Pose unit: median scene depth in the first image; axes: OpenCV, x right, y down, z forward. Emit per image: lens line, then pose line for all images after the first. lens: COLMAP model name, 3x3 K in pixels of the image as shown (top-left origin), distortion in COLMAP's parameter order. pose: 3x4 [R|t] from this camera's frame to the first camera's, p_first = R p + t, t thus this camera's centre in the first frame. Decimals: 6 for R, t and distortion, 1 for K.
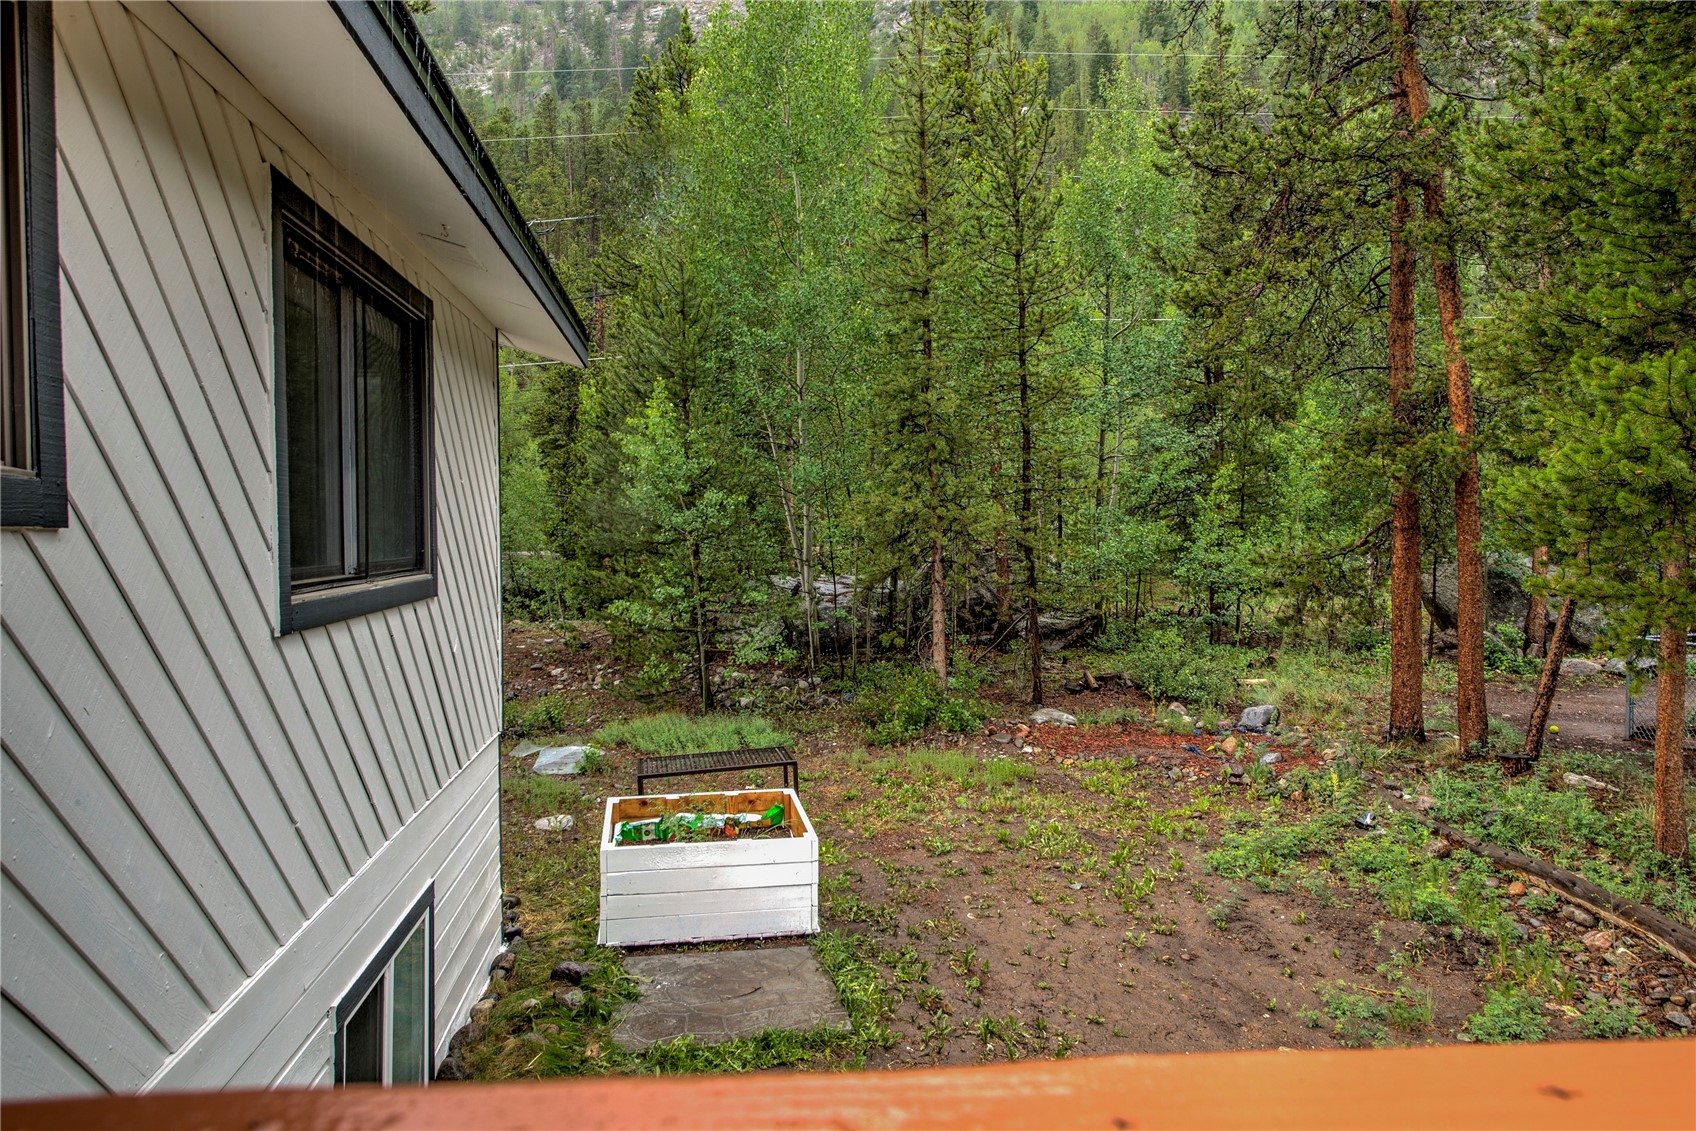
lens RADIAL K [[1157.2, 0, 848.0], [0, 1157.2, 565.5], [0, 0, 1]] dist [0.000229, 0.000164]
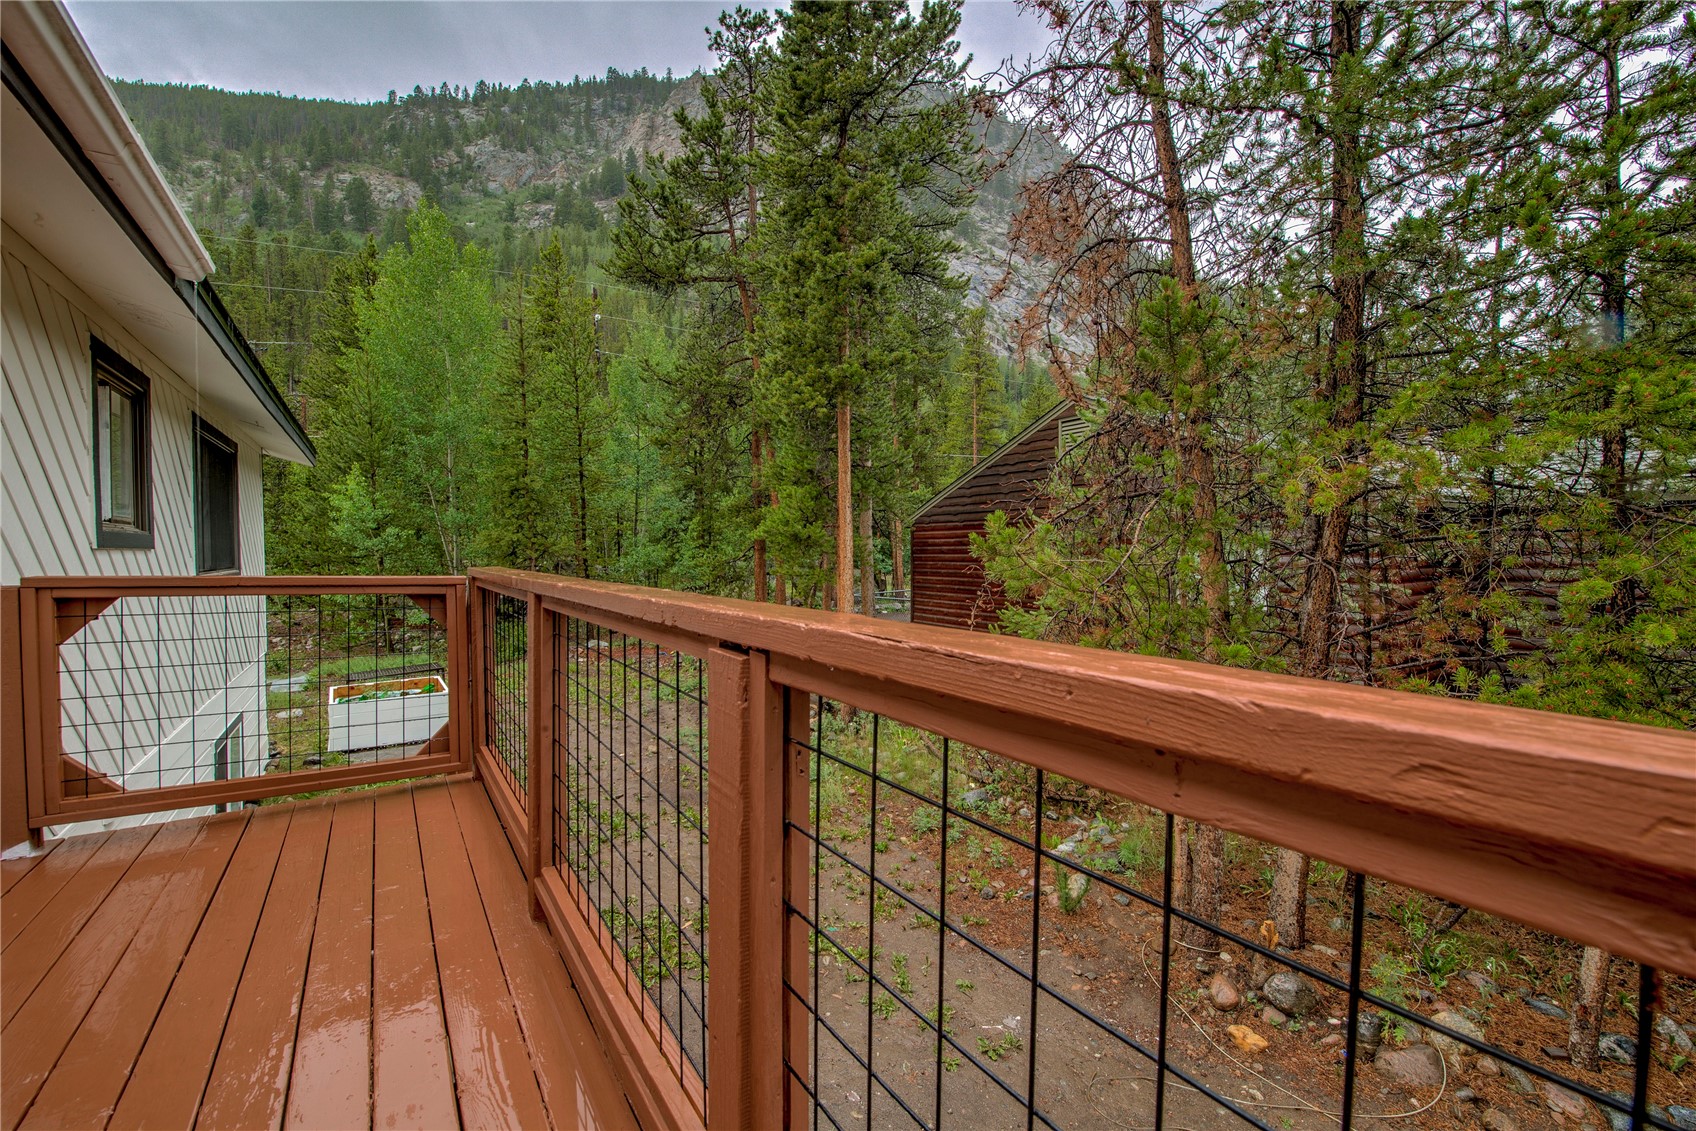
lens RADIAL K [[689.4, 0, 848.0], [0, 689.4, 565.5], [0, 0, 1]] dist [-0.008806, -0.004543]
pose [[0.892175, -0.009119, 0.451599, 0.030164], [0.012676, 0.999908, -0.004852, 0.007275], [-0.451513, 0.010053, 0.892208, -0.243739]]
